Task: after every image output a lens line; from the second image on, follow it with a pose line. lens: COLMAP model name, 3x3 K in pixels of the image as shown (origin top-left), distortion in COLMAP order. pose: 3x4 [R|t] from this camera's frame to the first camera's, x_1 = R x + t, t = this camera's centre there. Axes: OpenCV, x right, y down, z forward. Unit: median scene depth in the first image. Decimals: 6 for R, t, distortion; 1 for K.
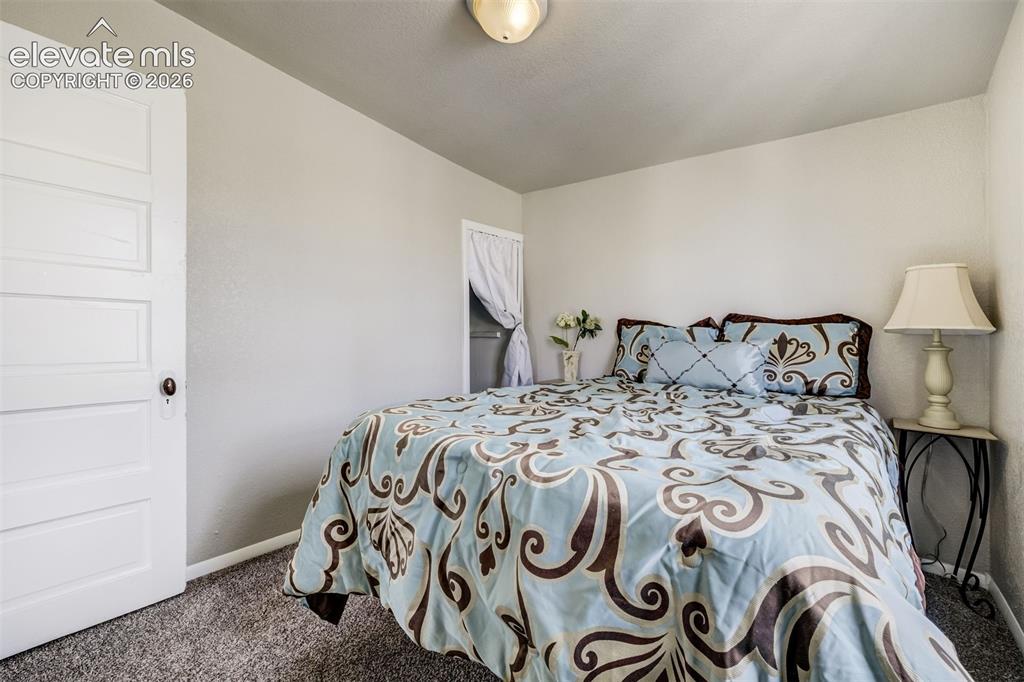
lens RADIAL K [[435.5, 0, 517.6], [0, 435.5, 336.5], [0, 0, 1]] dist [-0.028543, -0.000100]
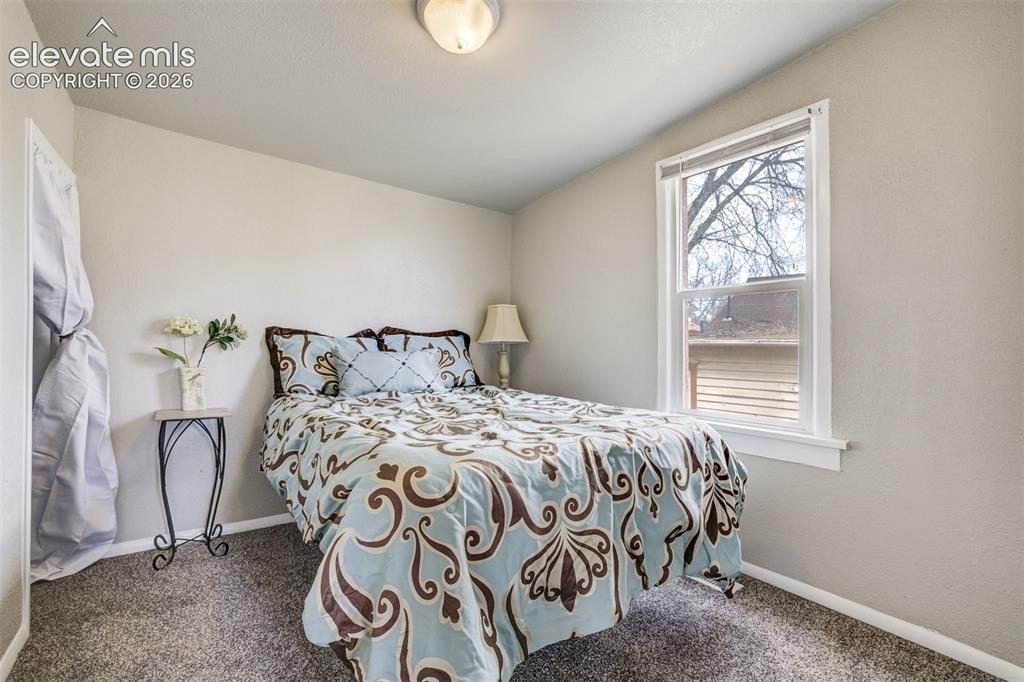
lens RADIAL K [[435.5, 0, 517.9], [0, 435.5, 339.6], [0, 0, 1]] dist [-0.028543, -0.000100]
pose [[0.242460, 0.002889, 0.970157, -0.612764], [0.002406, 0.999991, -0.003579, -0.014237], [-0.970159, 0.003202, 0.242450, 0.424315]]
